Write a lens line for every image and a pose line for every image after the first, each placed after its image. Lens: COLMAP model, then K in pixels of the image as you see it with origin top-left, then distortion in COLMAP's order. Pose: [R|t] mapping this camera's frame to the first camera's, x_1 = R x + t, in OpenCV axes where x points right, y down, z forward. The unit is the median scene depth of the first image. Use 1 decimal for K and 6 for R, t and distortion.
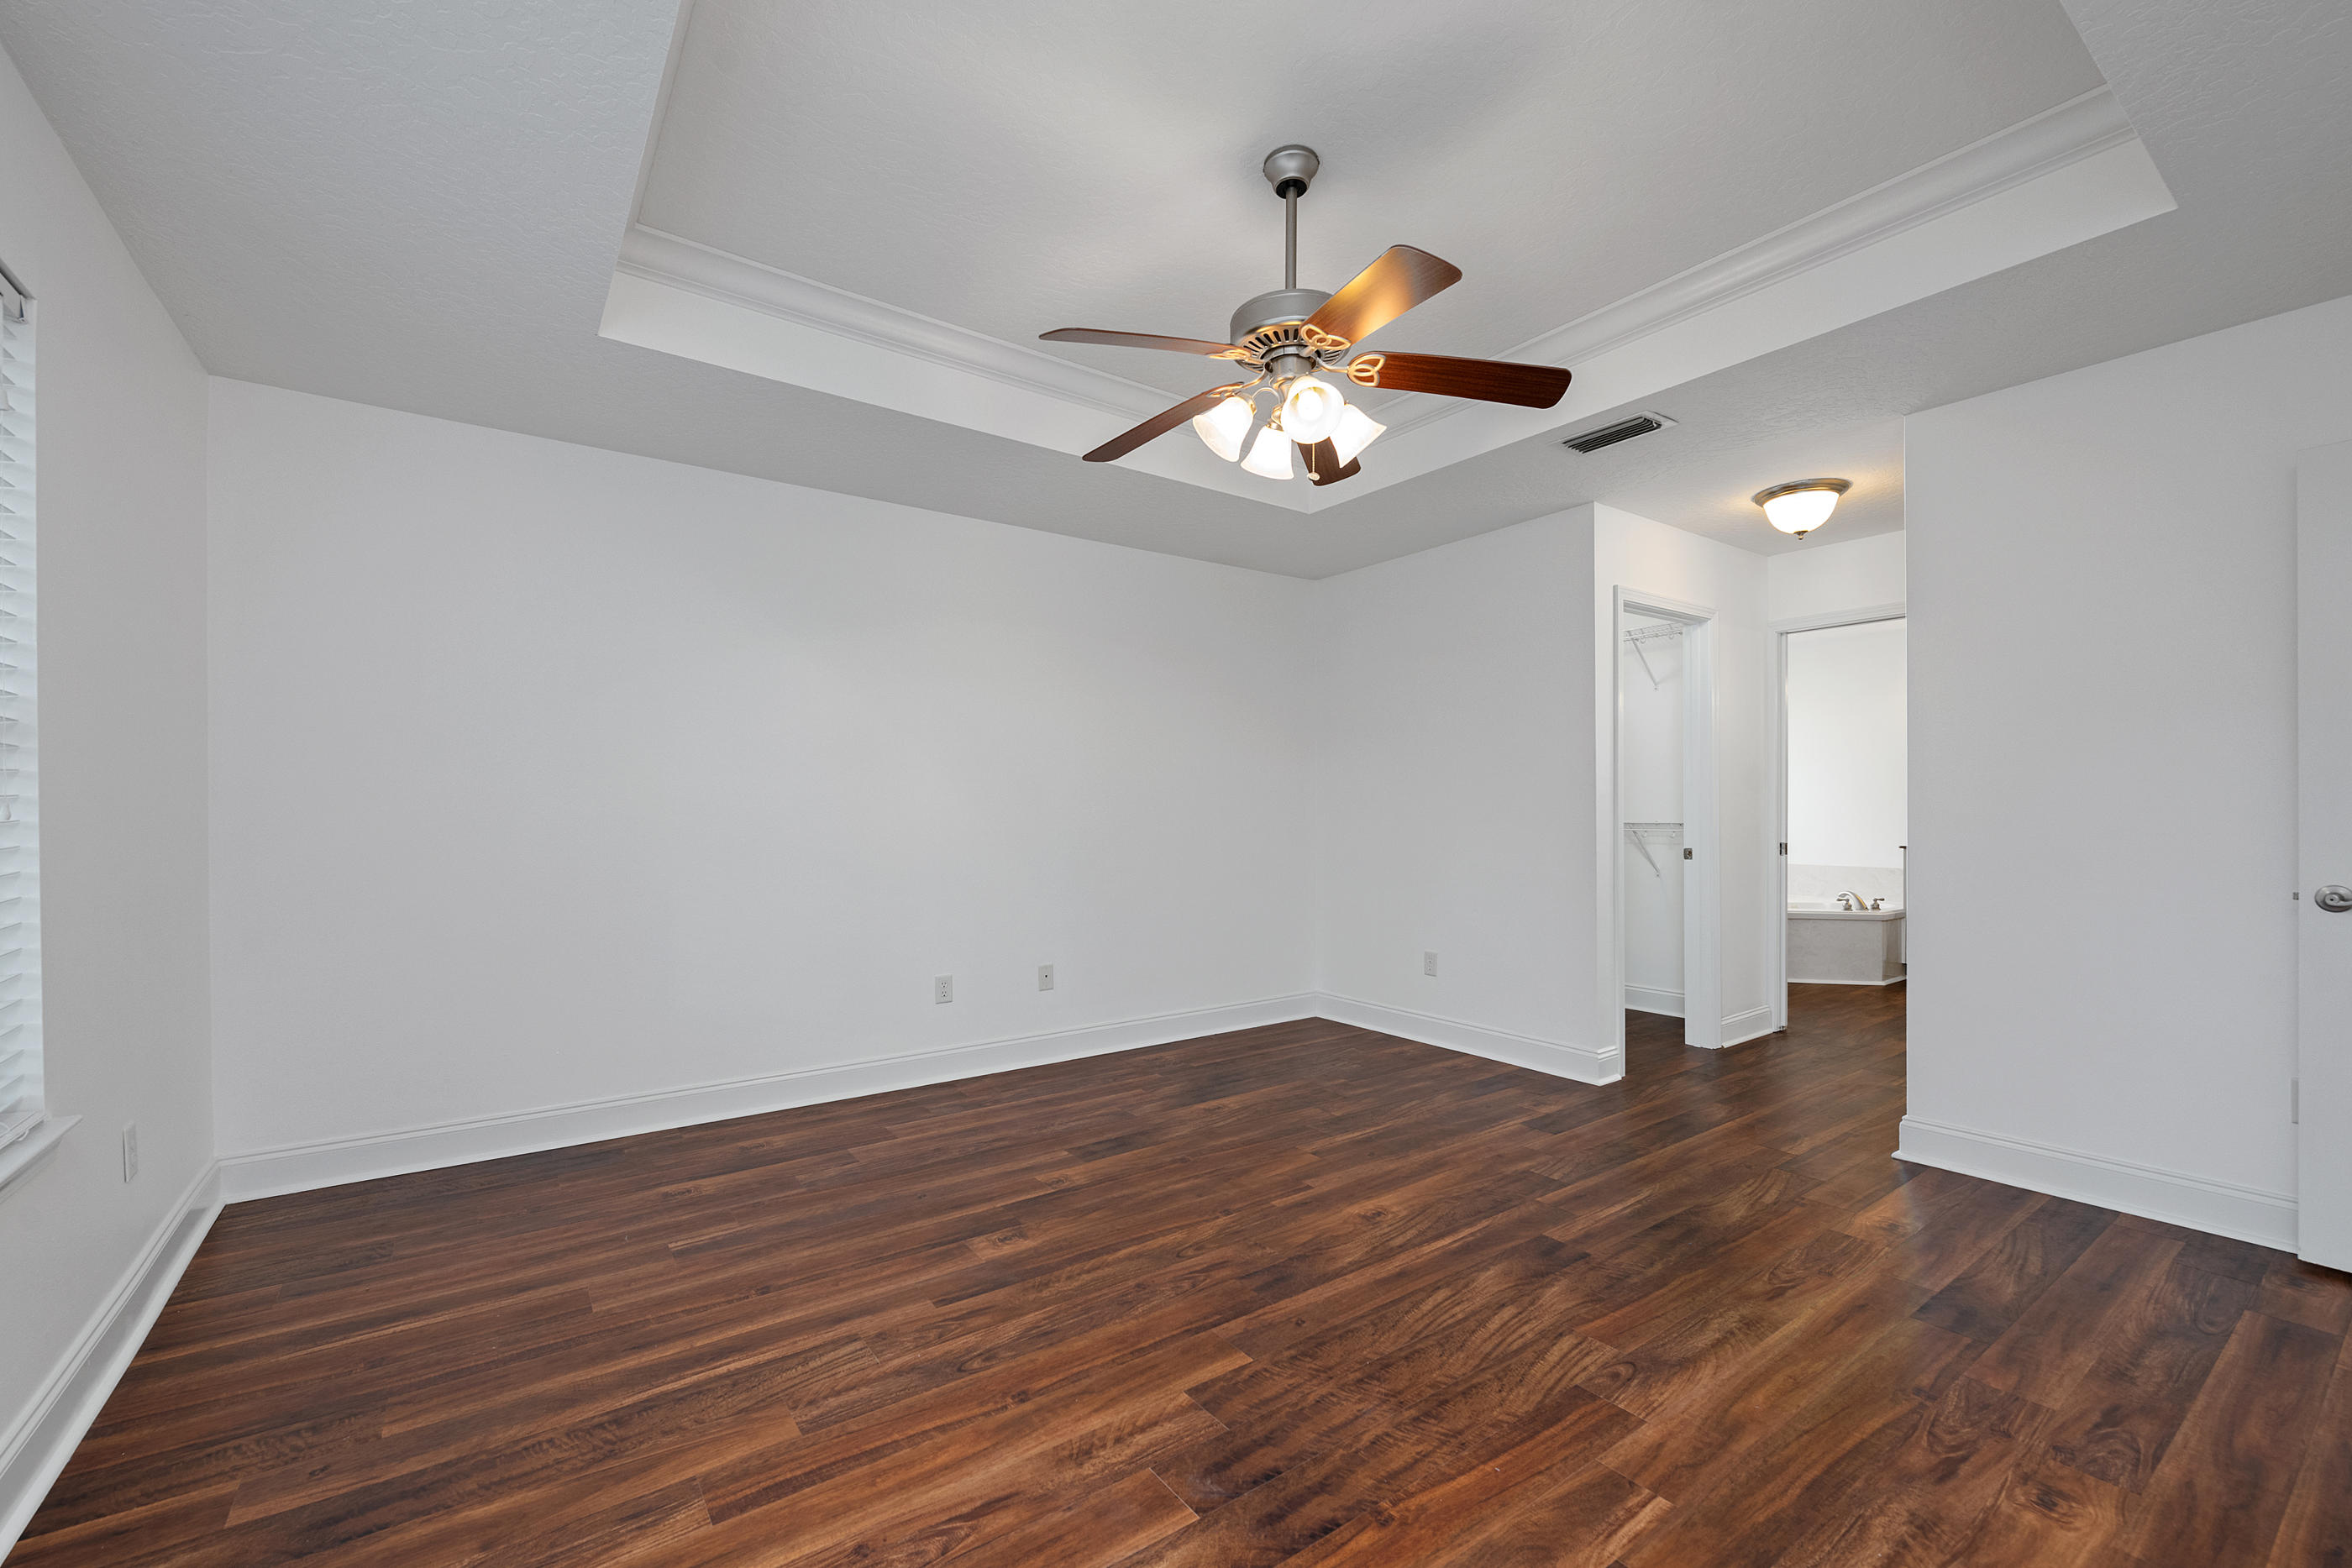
lens RADIAL K [[968.5, 0, 1173.6], [0, 968.5, 795.8], [0, 0, 1]] dist [0.006571, -0.005464]
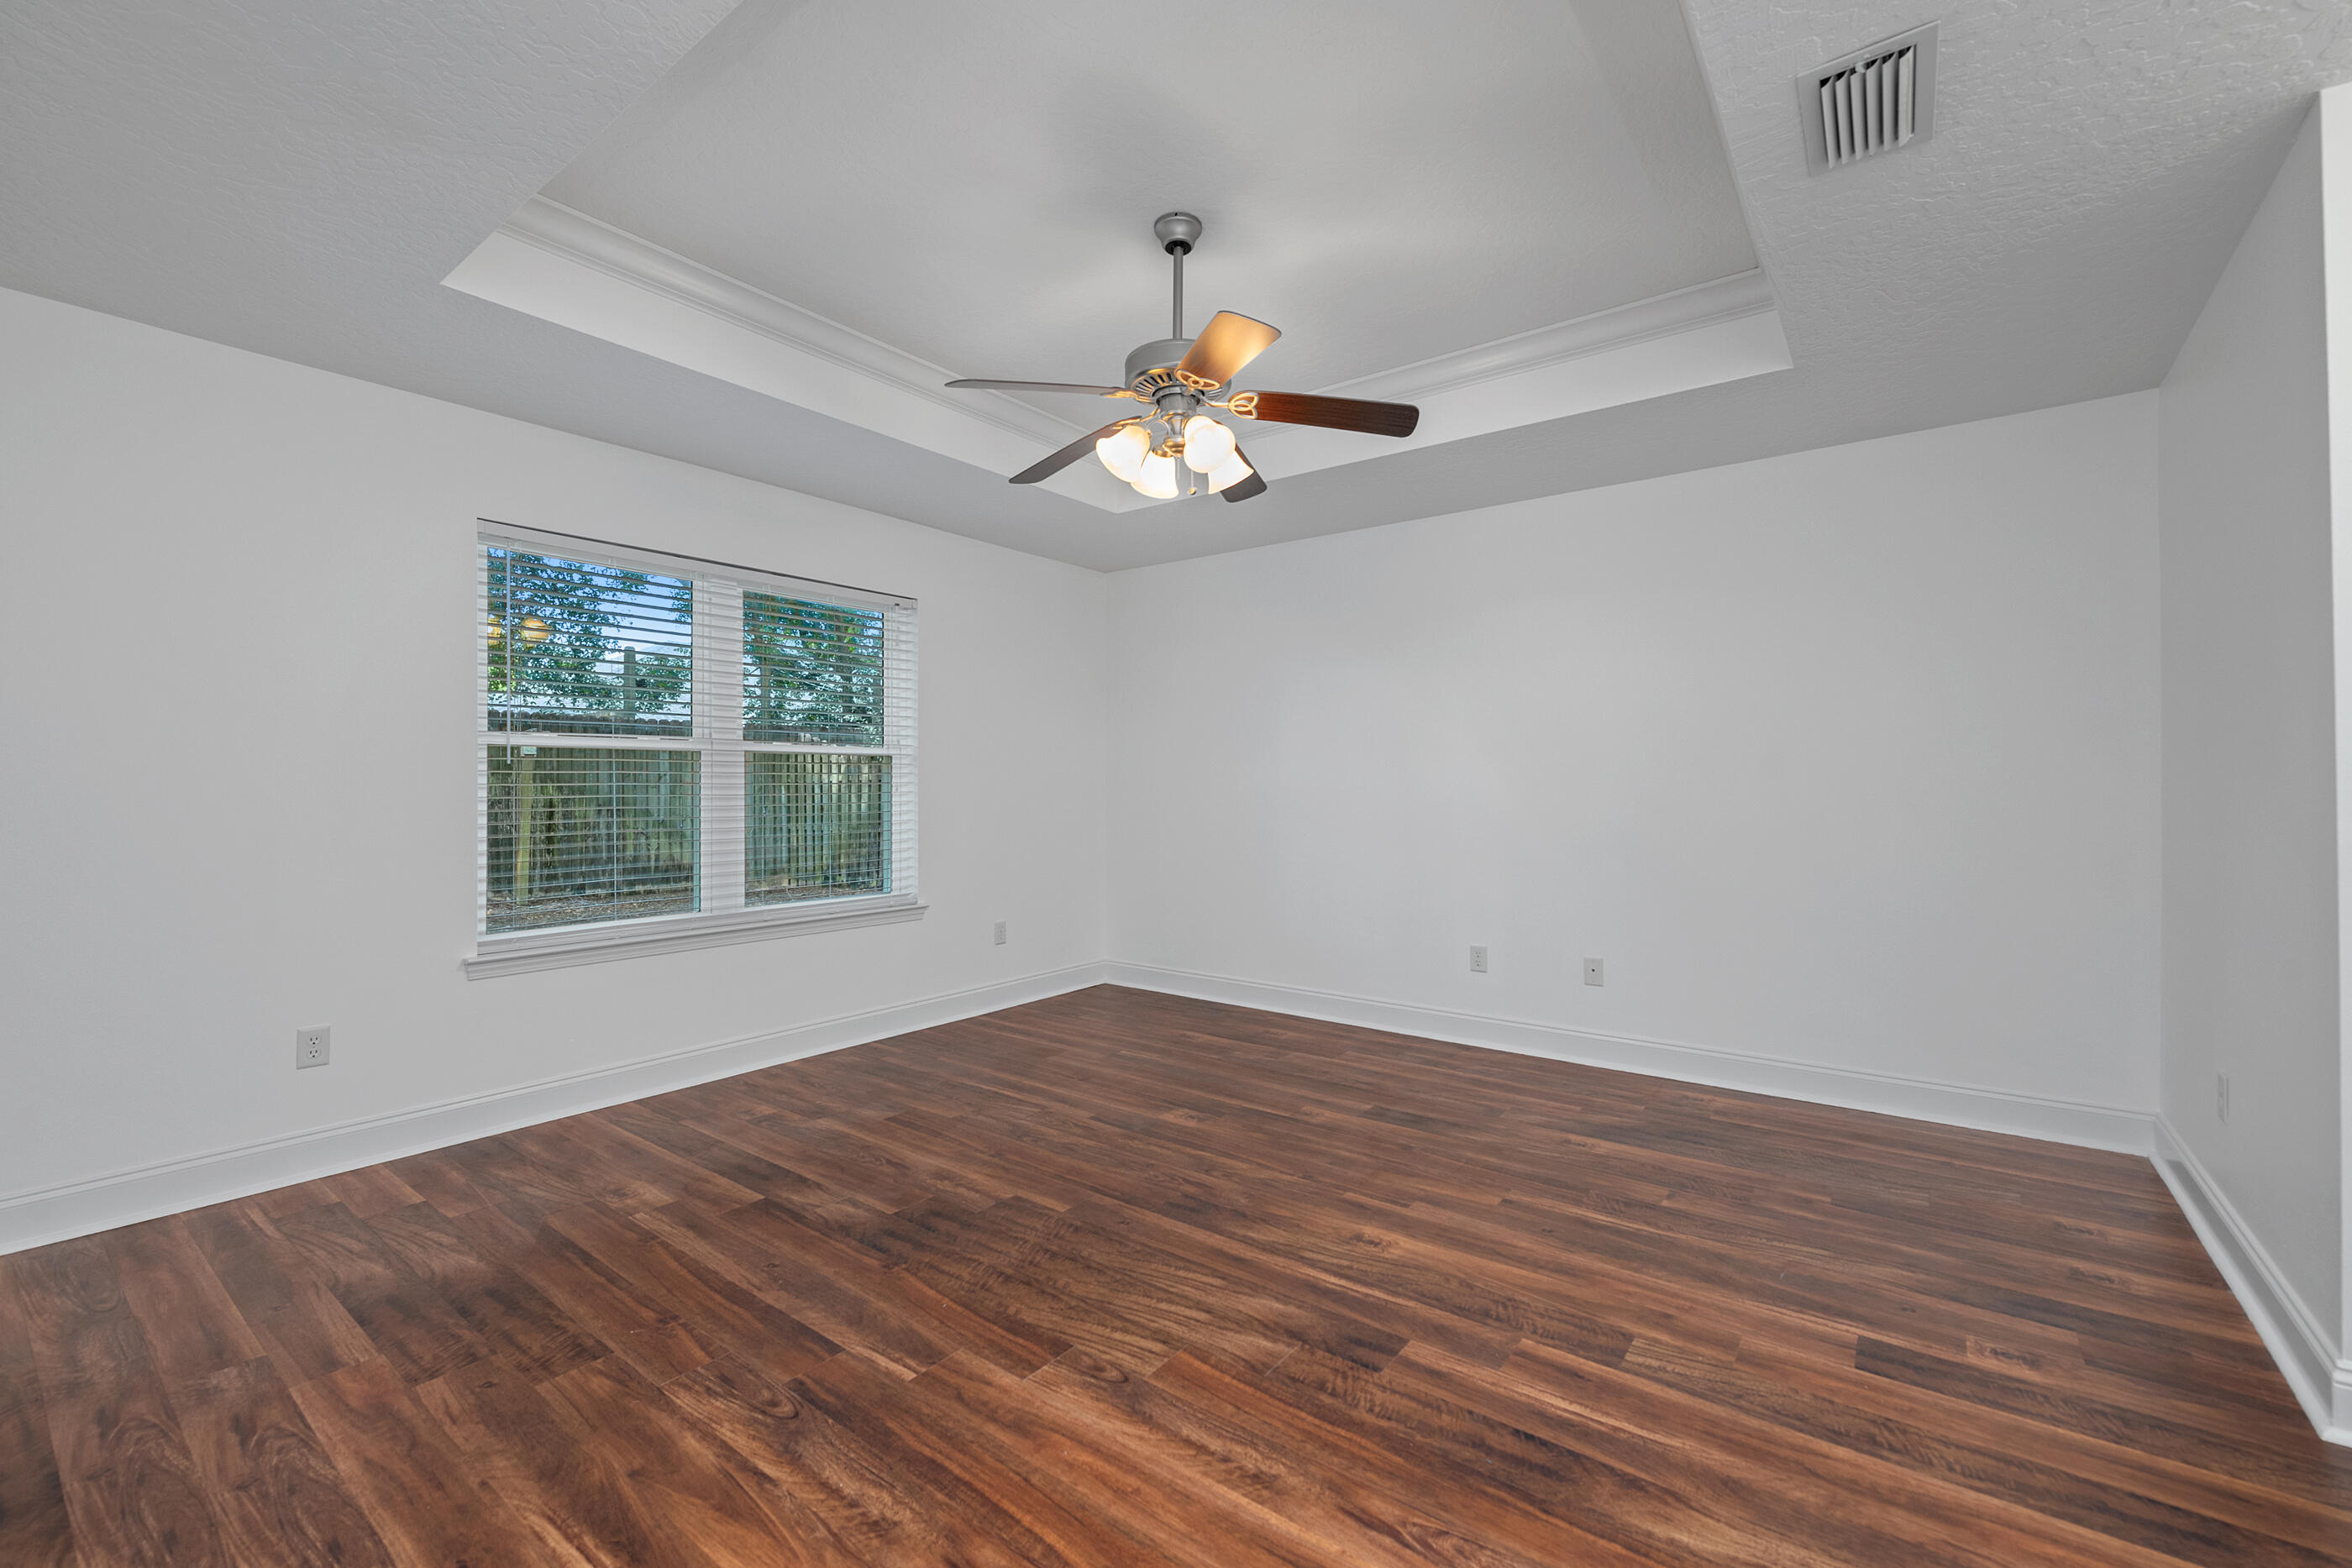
lens RADIAL K [[968.5, 0, 1173.6], [0, 968.5, 795.8], [0, 0, 1]] dist [0.006571, -0.005464]
pose [[0.290236, 0.011550, -0.956885, 1.008176], [0.011720, 0.999809, 0.015623, 0.002715], [0.956883, -0.015749, 0.290045, 0.570700]]
